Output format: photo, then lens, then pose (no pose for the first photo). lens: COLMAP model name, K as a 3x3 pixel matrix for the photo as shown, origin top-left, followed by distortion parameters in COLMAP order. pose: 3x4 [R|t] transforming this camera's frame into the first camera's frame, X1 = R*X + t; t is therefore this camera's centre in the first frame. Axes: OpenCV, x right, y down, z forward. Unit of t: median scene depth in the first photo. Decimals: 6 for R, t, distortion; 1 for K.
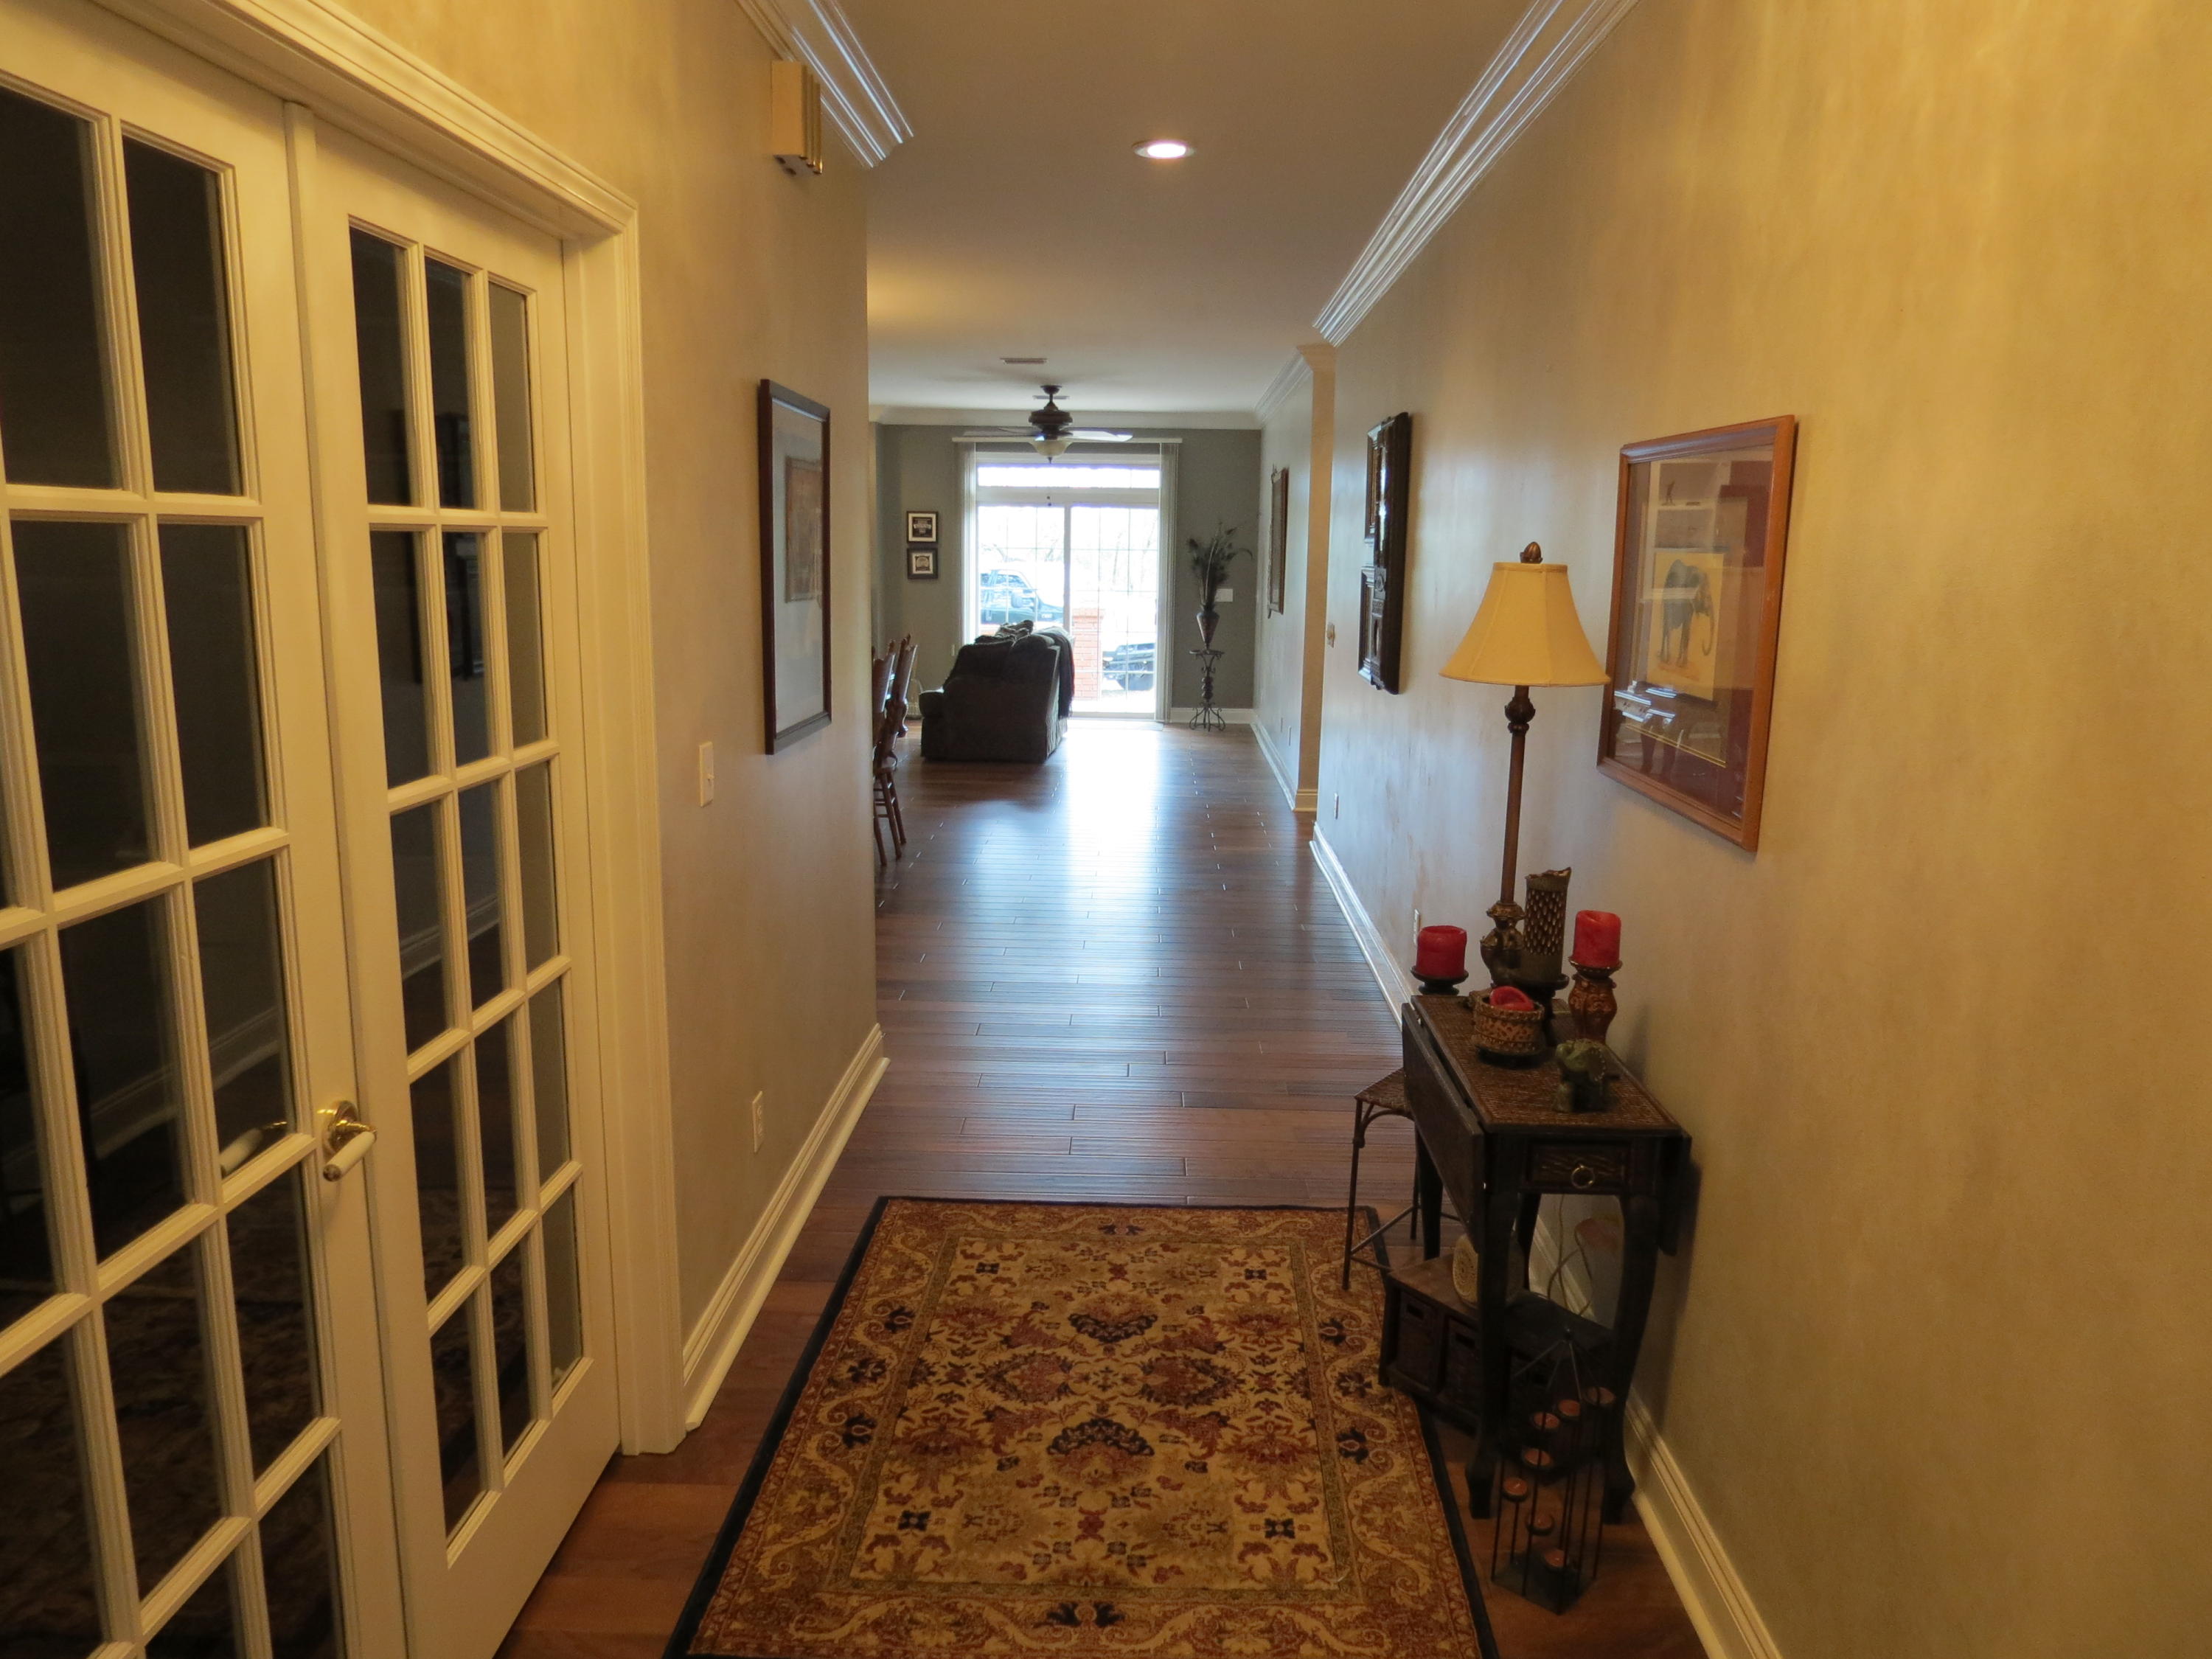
lens RADIAL K [[1569.4, 0, 1108.5], [0, 1569.4, 828.1], [0, 0, 1]] dist [-0.037174, 0.013046]
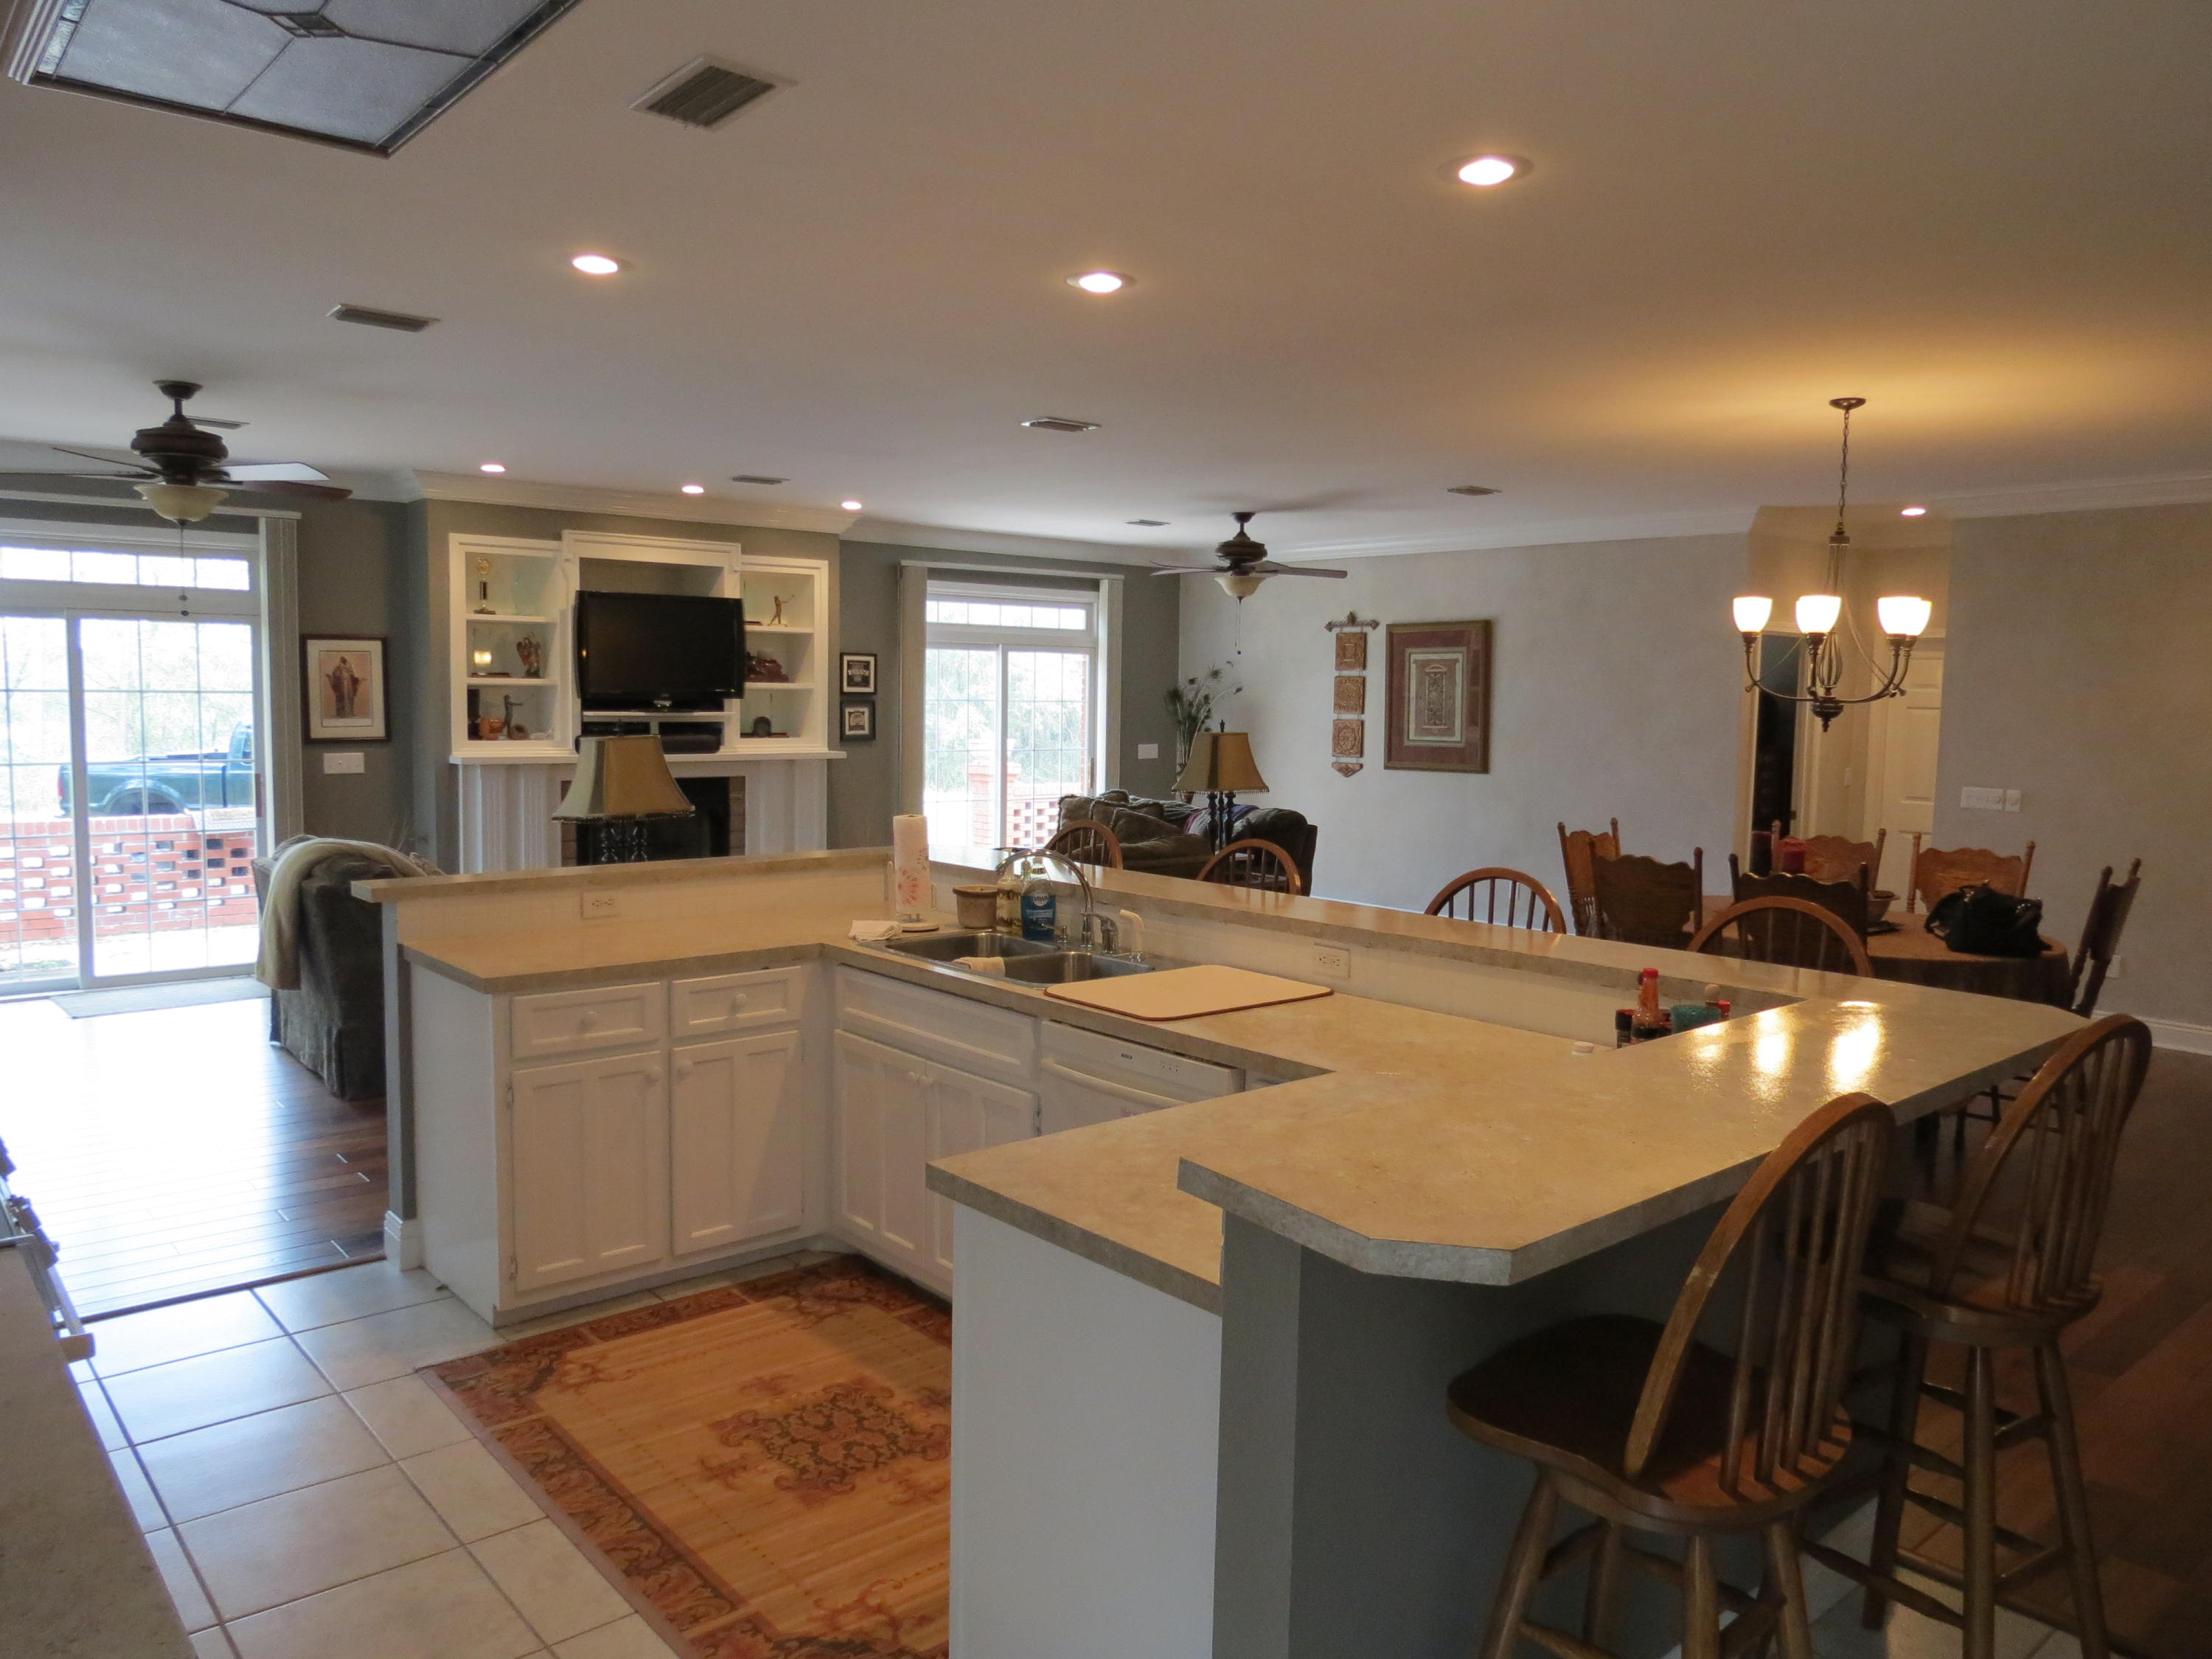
lens RADIAL K [[1569.4, 0, 1105.0], [0, 1569.4, 824.1], [0, 0, 1]] dist [-0.037174, 0.013046]
pose [[0.735983, -0.060164, 0.674322, -0.550997], [0.119849, 0.991890, -0.042310, -0.072635], [-0.666308, 0.111956, 0.737224, 0.364084]]
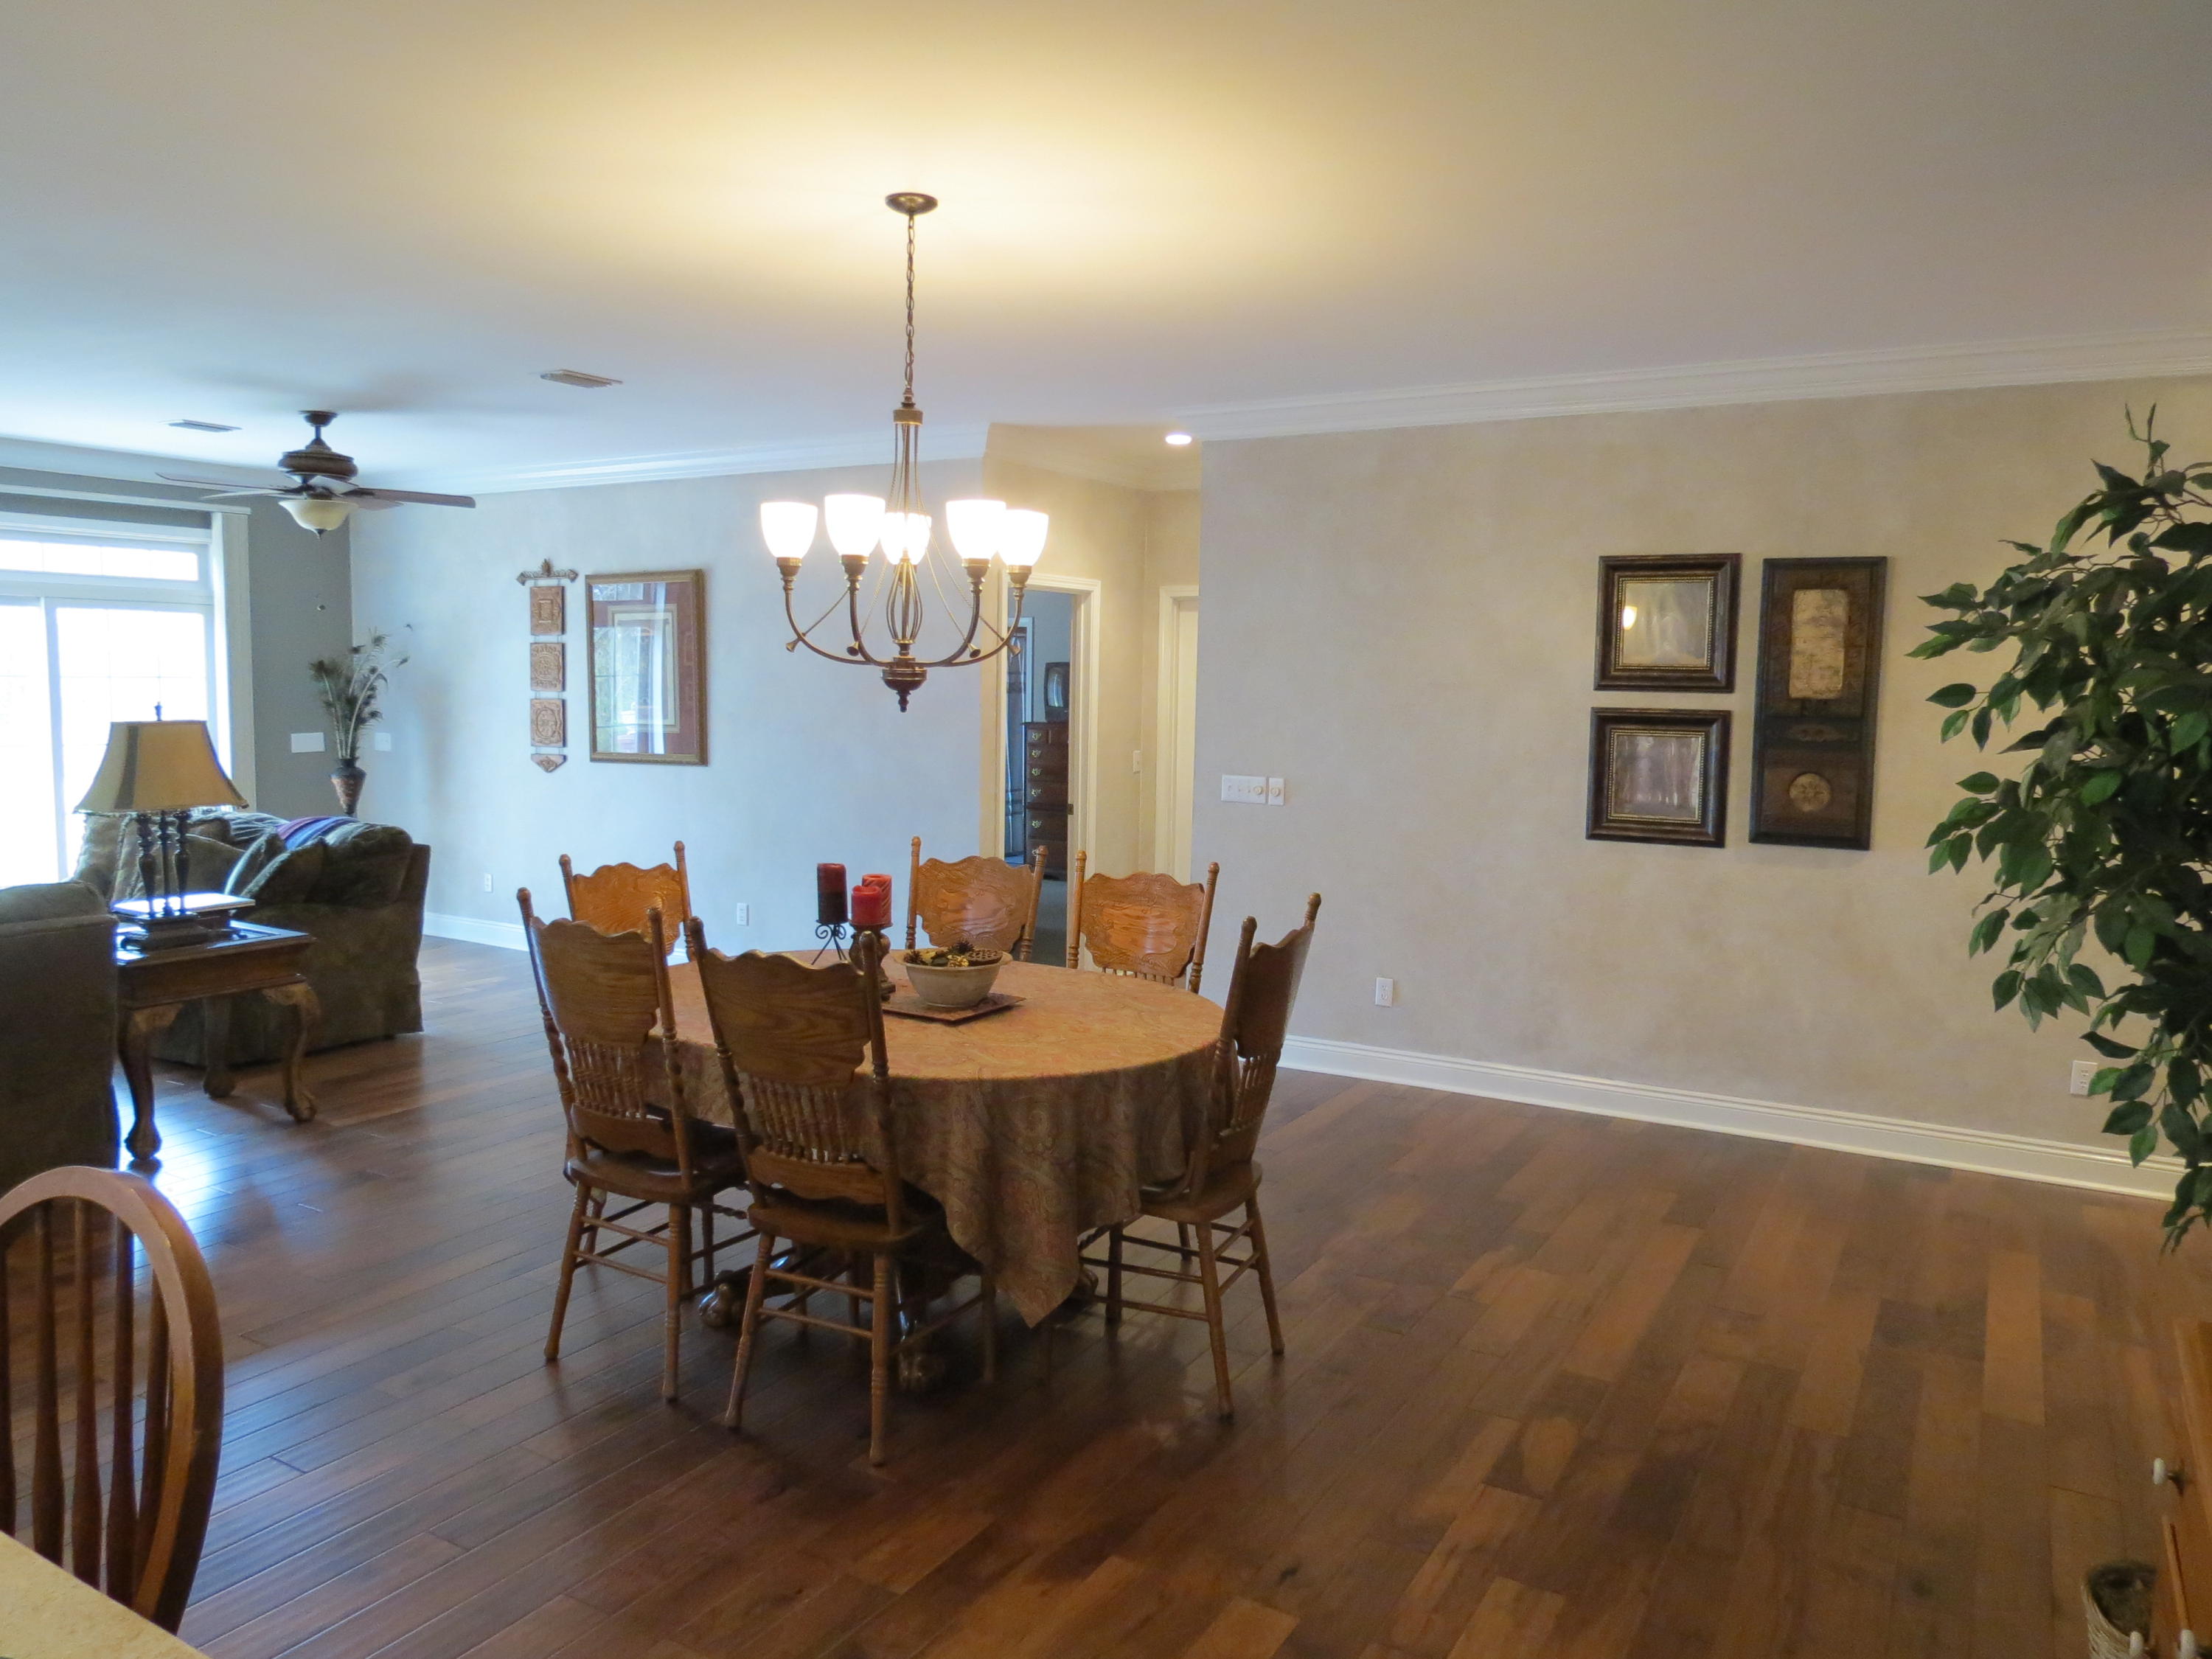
lens RADIAL K [[1569.4, 0, 1110.2], [0, 1569.4, 817.3], [0, 0, 1]] dist [-0.037174, 0.013046]
pose [[0.480732, -0.086084, 0.872632, -0.351196], [0.154641, 0.987895, 0.012263, -0.071096], [-0.863124, 0.129049, 0.488224, 0.377105]]
